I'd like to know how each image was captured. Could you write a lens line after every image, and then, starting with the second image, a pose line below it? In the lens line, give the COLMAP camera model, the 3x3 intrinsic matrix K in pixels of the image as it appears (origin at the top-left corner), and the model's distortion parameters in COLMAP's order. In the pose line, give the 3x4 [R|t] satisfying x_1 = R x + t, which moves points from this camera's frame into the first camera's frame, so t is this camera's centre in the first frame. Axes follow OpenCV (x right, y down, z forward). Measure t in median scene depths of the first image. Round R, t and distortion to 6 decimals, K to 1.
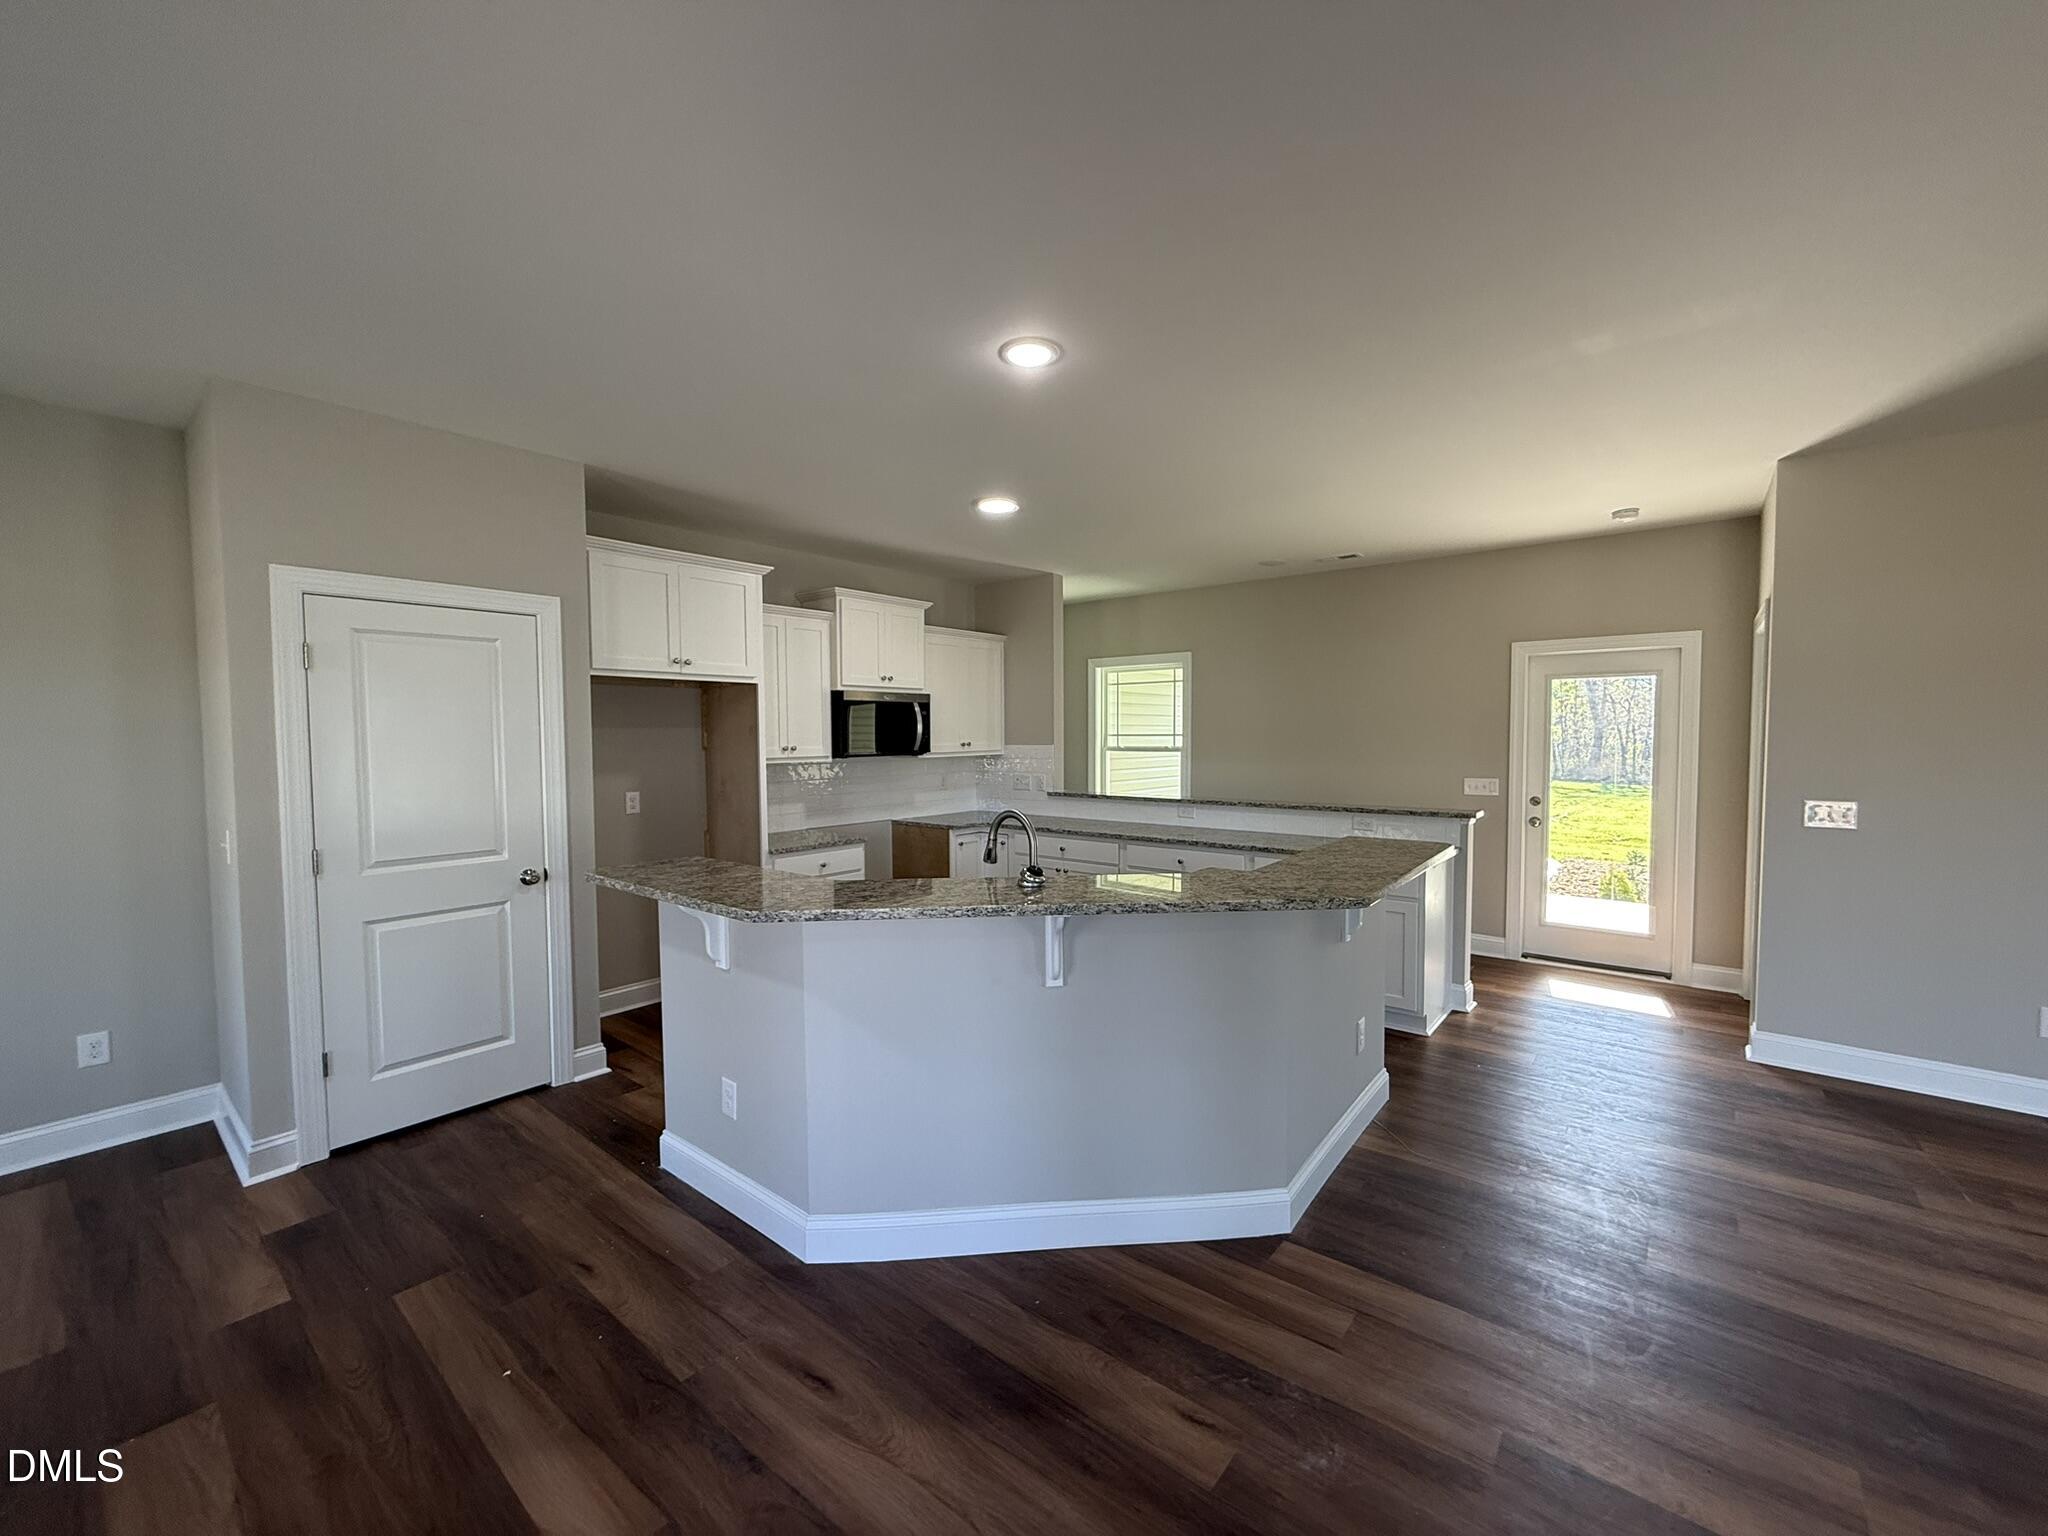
lens RADIAL K [[814.7, 0, 1015.8], [0, 814.7, 766.8], [0, 0, 1]] dist [-0.004364, 0.000829]
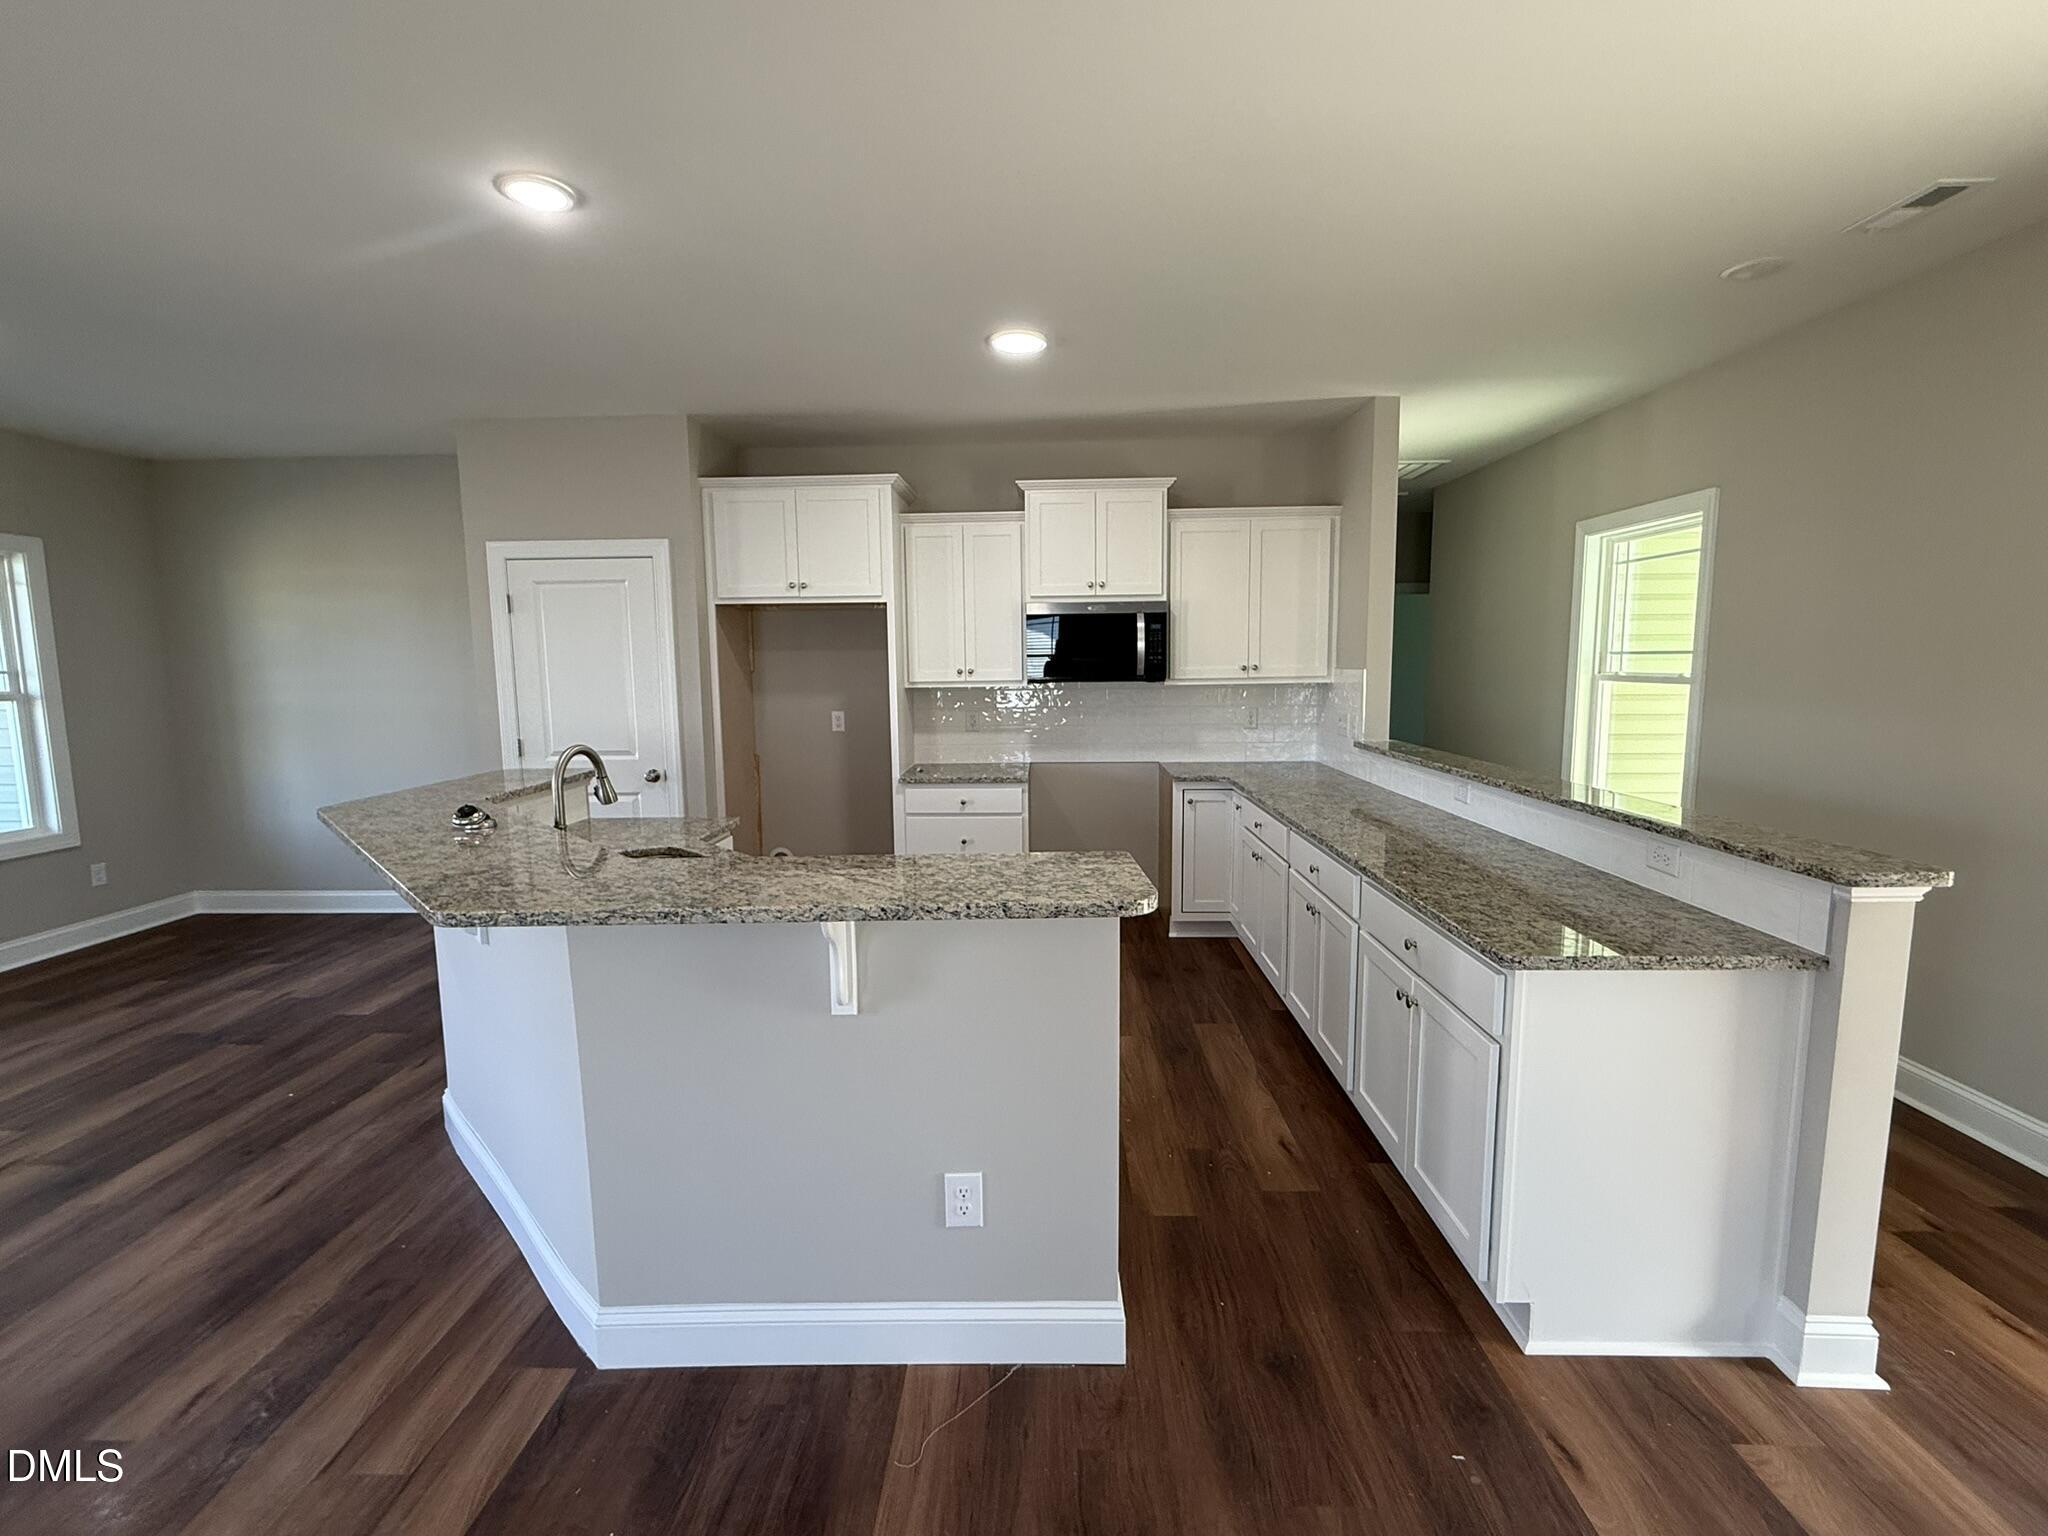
lens RADIAL K [[918.9, 0, 1024.1], [0, 918.9, 771.3], [0, 0, 1]] dist [0.000113, -0.001034]
pose [[0.615608, 0.094081, -0.782417, 0.693491], [-0.024977, 0.994679, 0.099952, -0.019039], [0.787657, -0.041989, 0.614682, 0.500638]]
